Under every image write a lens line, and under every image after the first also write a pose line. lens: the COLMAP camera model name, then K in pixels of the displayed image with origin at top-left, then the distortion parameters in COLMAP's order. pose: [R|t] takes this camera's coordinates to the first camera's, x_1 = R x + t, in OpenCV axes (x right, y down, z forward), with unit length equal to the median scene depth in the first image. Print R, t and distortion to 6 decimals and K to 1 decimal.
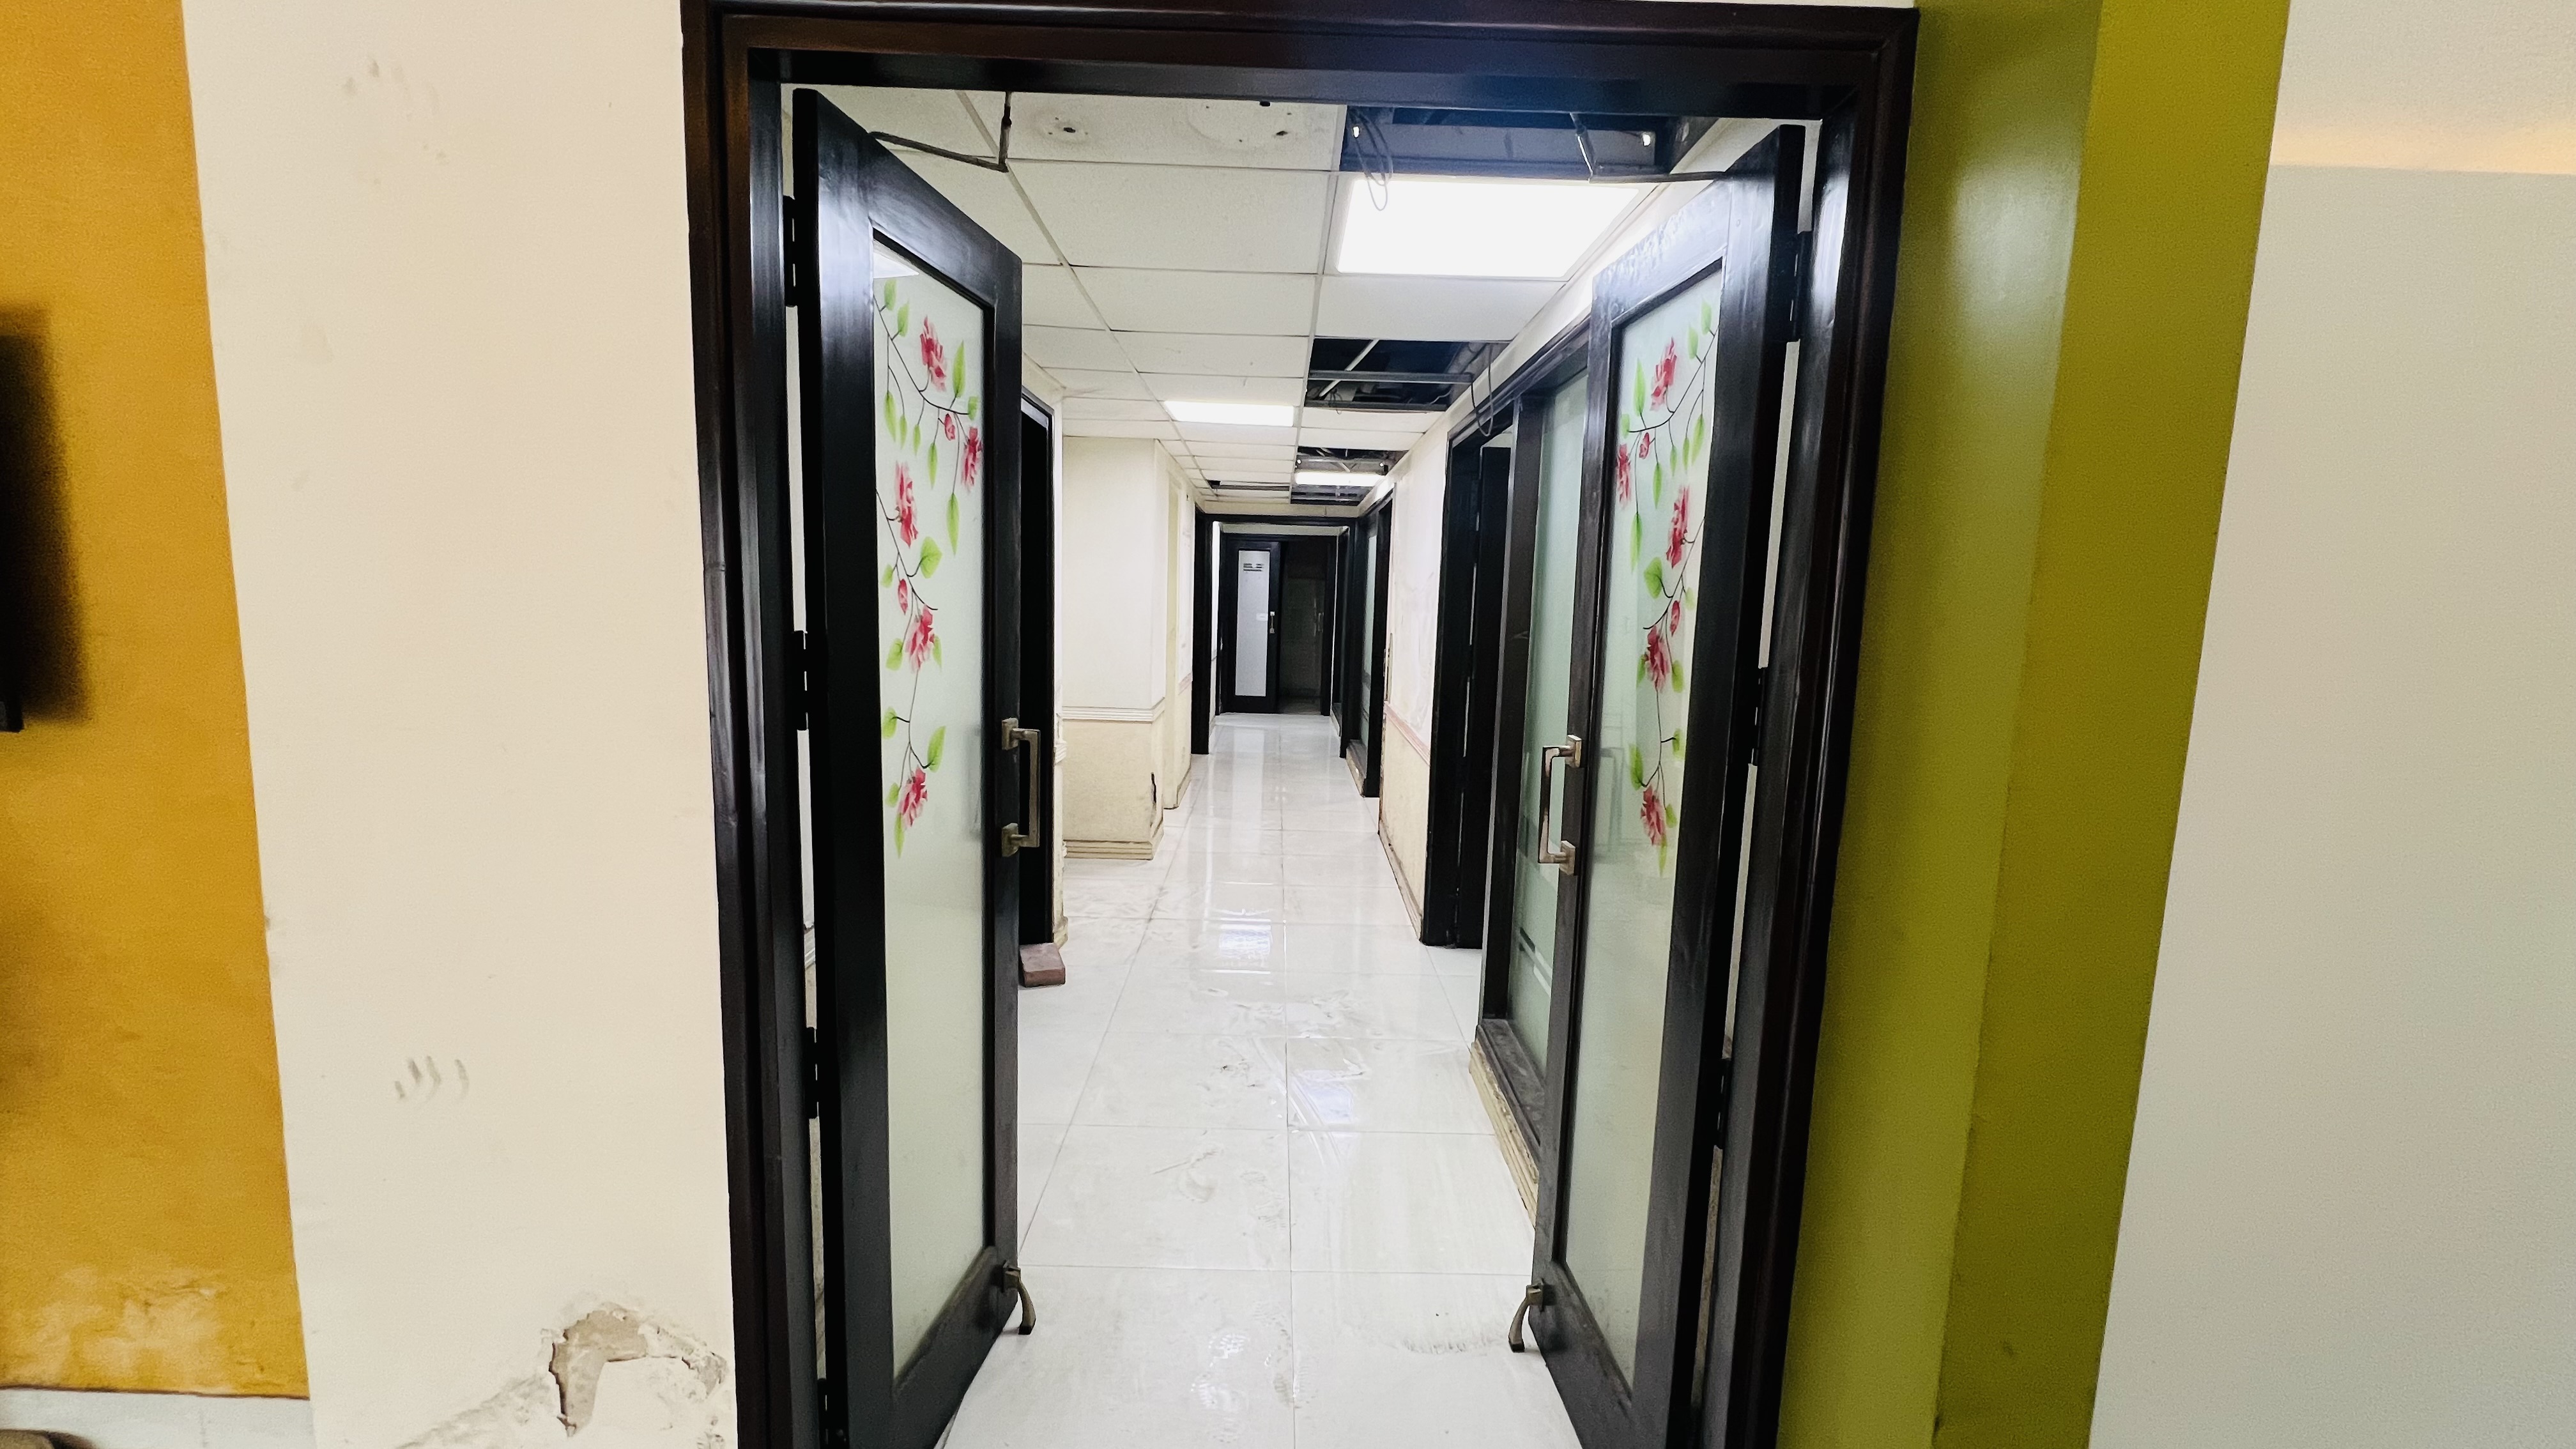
lens RADIAL K [[1029.4, 0, 1288.0], [0, 1029.4, 724.5], [0, 0, 1]] dist [0.001276, 0.000044]
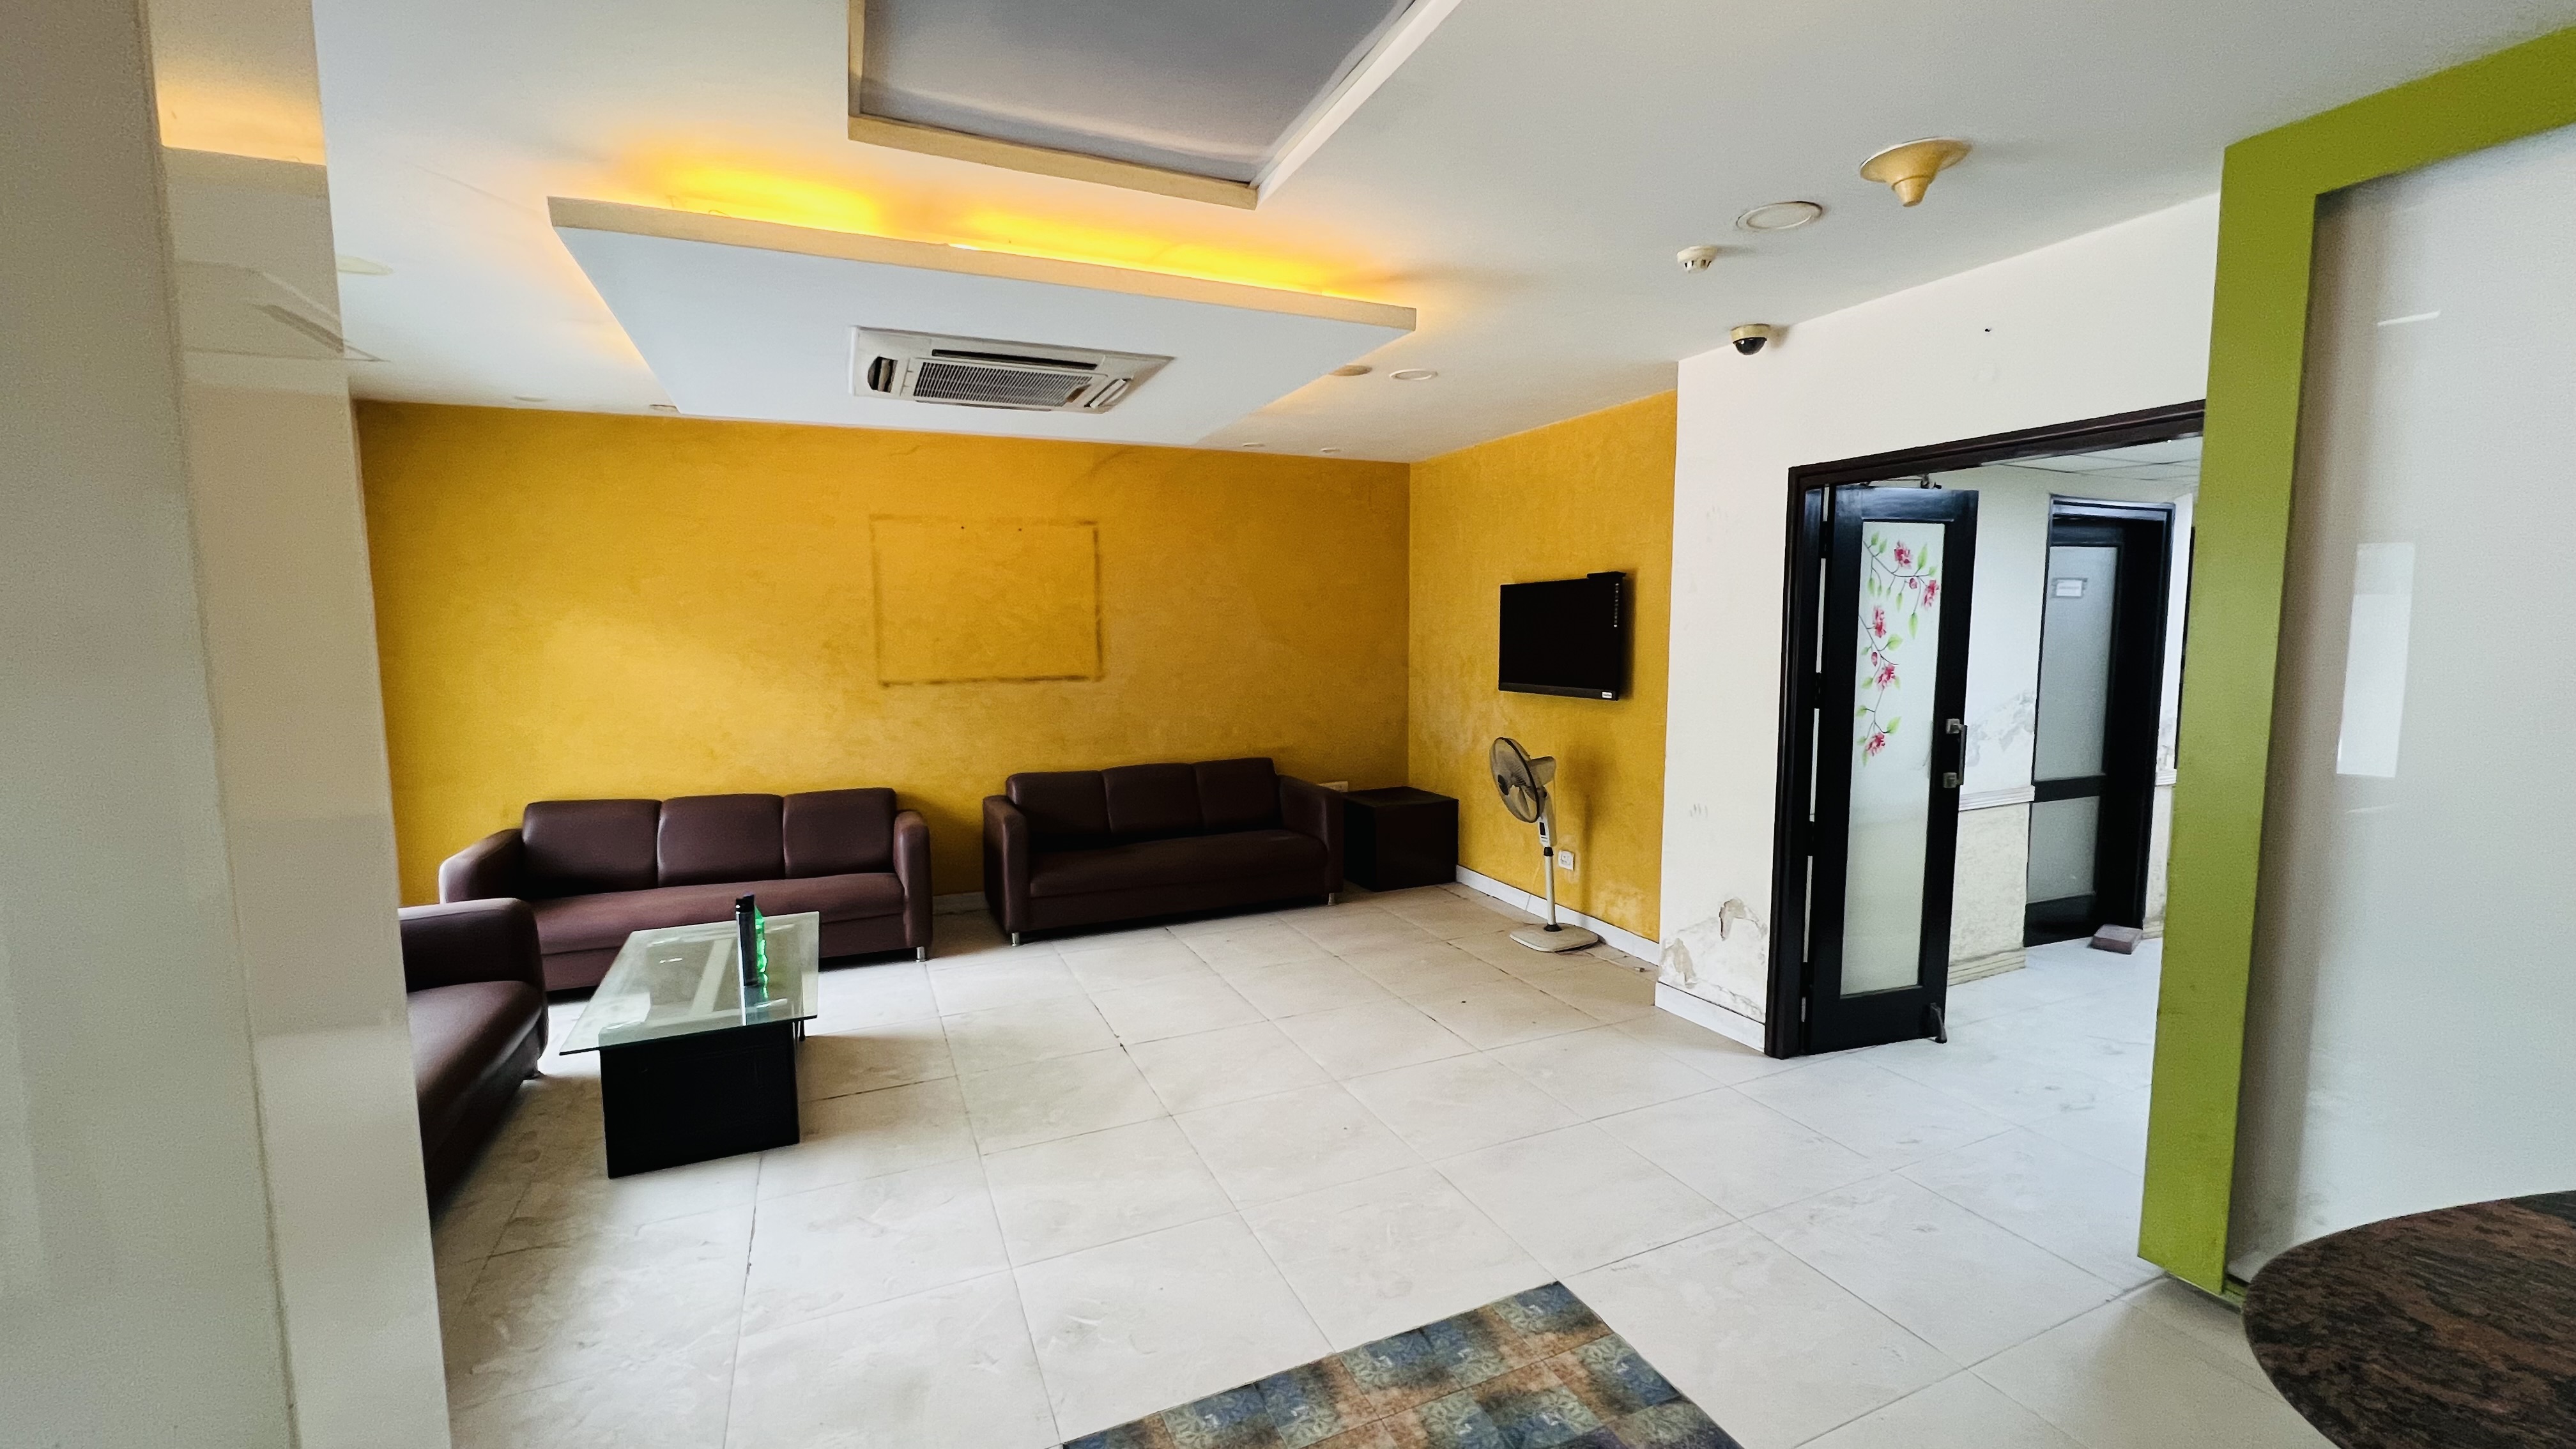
lens RADIAL K [[1048.0, 0, 1288.0], [0, 1048.0, 724.5], [0, 0, 1]] dist [-0.001007, -0.000126]
pose [[0.402883, 0.058213, -0.913398, 1.253388], [-0.098387, 0.994947, 0.020014, 0.108295], [0.909948, 0.081803, 0.406574, -1.170422]]
